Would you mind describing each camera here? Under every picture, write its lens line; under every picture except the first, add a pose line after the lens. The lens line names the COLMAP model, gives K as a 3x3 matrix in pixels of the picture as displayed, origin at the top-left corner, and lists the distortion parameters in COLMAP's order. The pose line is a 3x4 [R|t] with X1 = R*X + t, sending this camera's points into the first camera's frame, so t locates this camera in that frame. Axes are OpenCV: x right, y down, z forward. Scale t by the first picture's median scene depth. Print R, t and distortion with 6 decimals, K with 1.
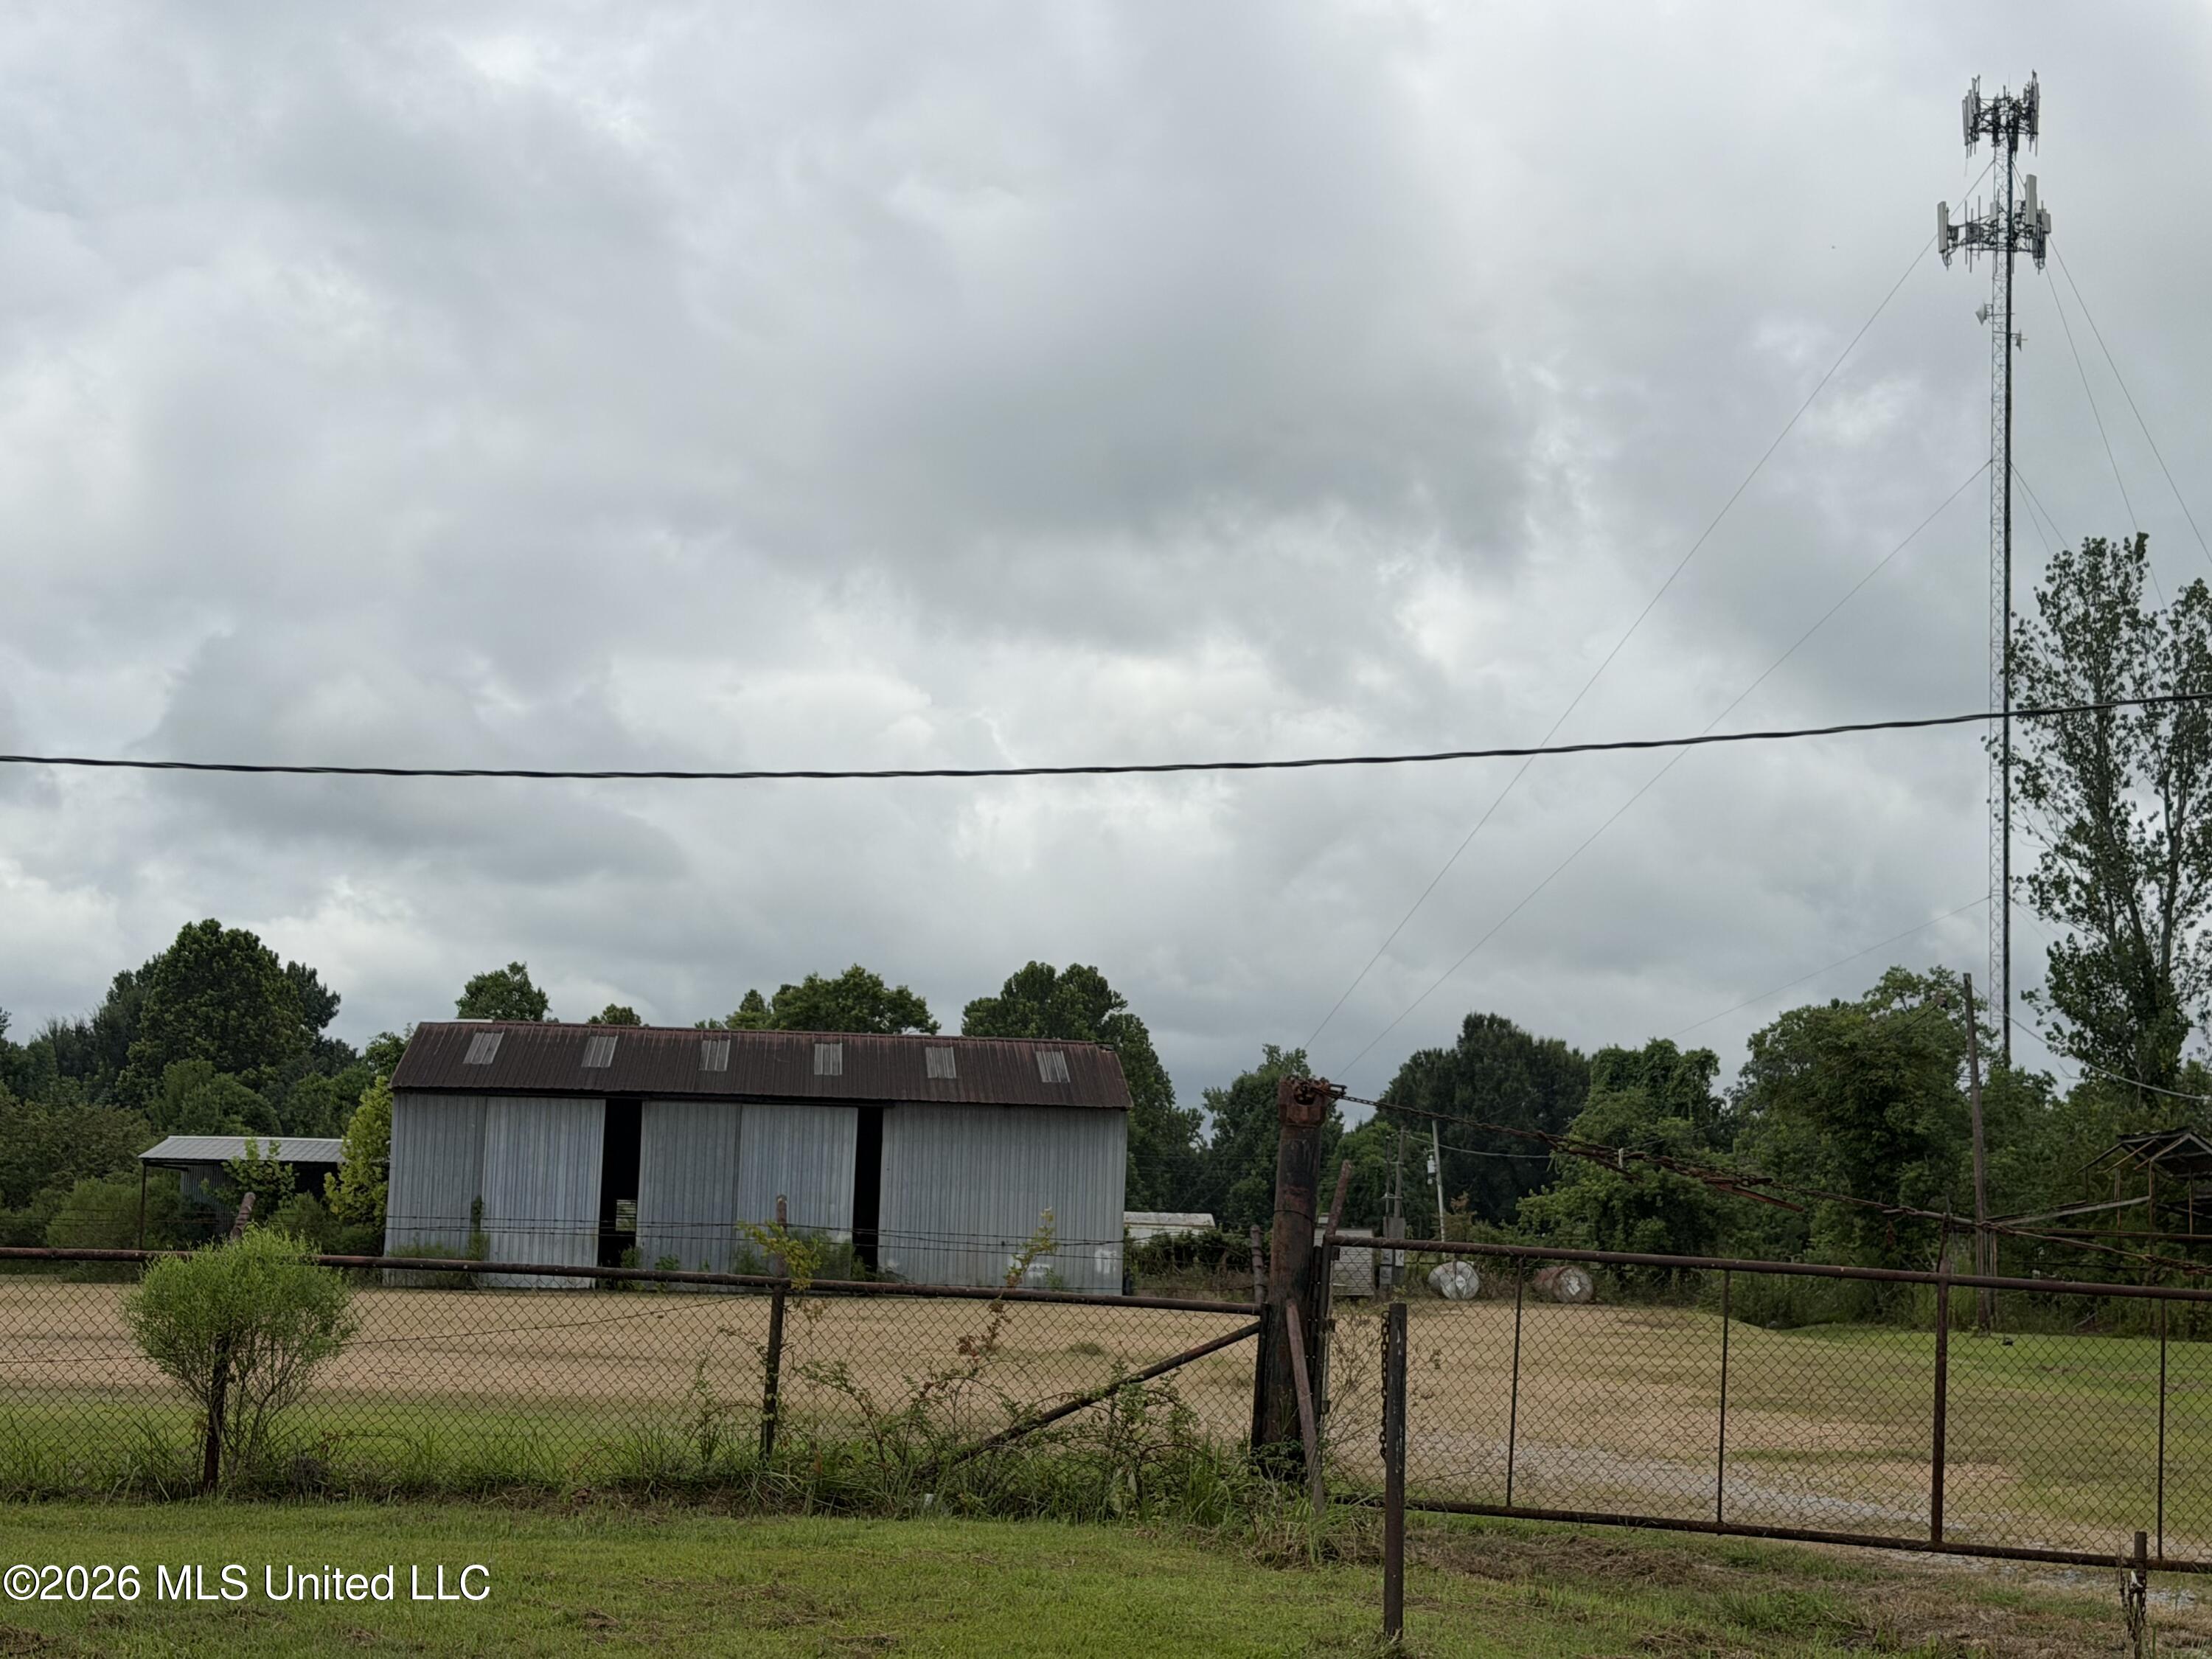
lens RADIAL K [[3301.8, 0, 1106.0], [0, 3301.8, 829.5], [0, 0, 1]] dist [0.079764, -0.006584]
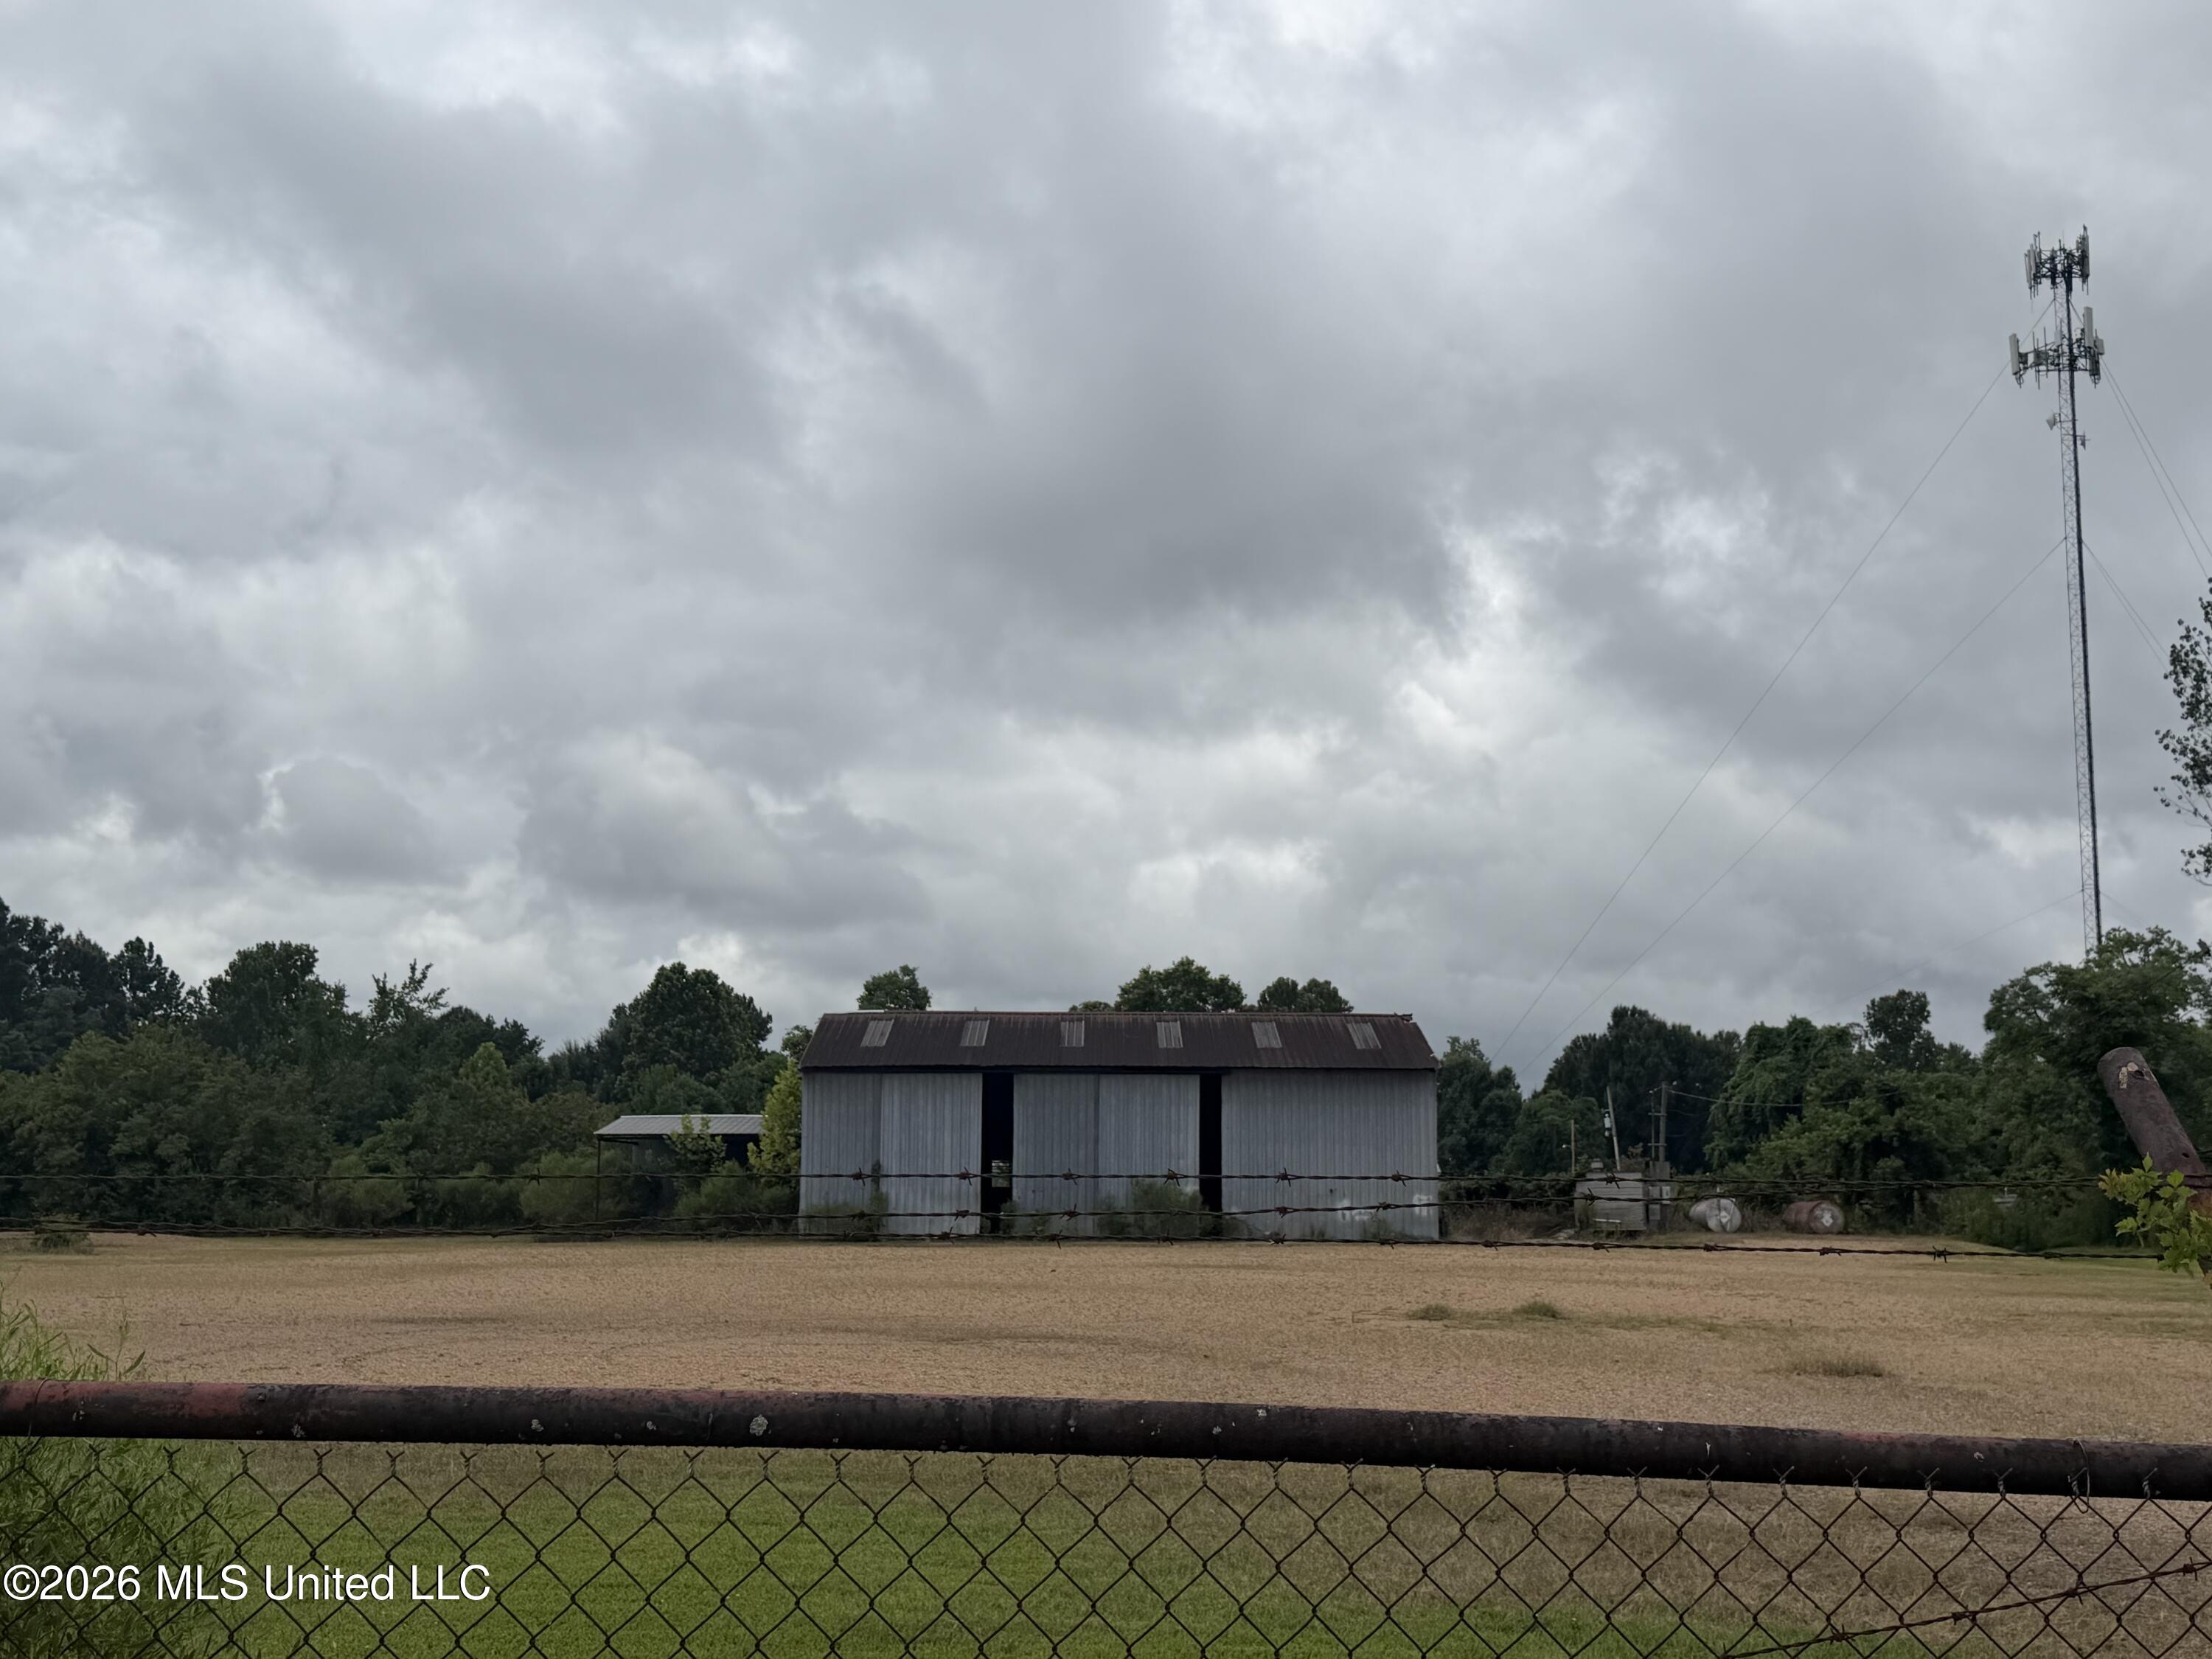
lens RADIAL K [[2453.9, 0, 1106.0], [0, 2453.9, 829.5], [0, 0, 1]] dist [0.156054, -0.405207]
pose [[0.995198, -0.036532, -0.090808, -0.023024], [0.034638, 0.999150, -0.022352, 0.014653], [0.091548, 0.019099, 0.995618, 0.124685]]
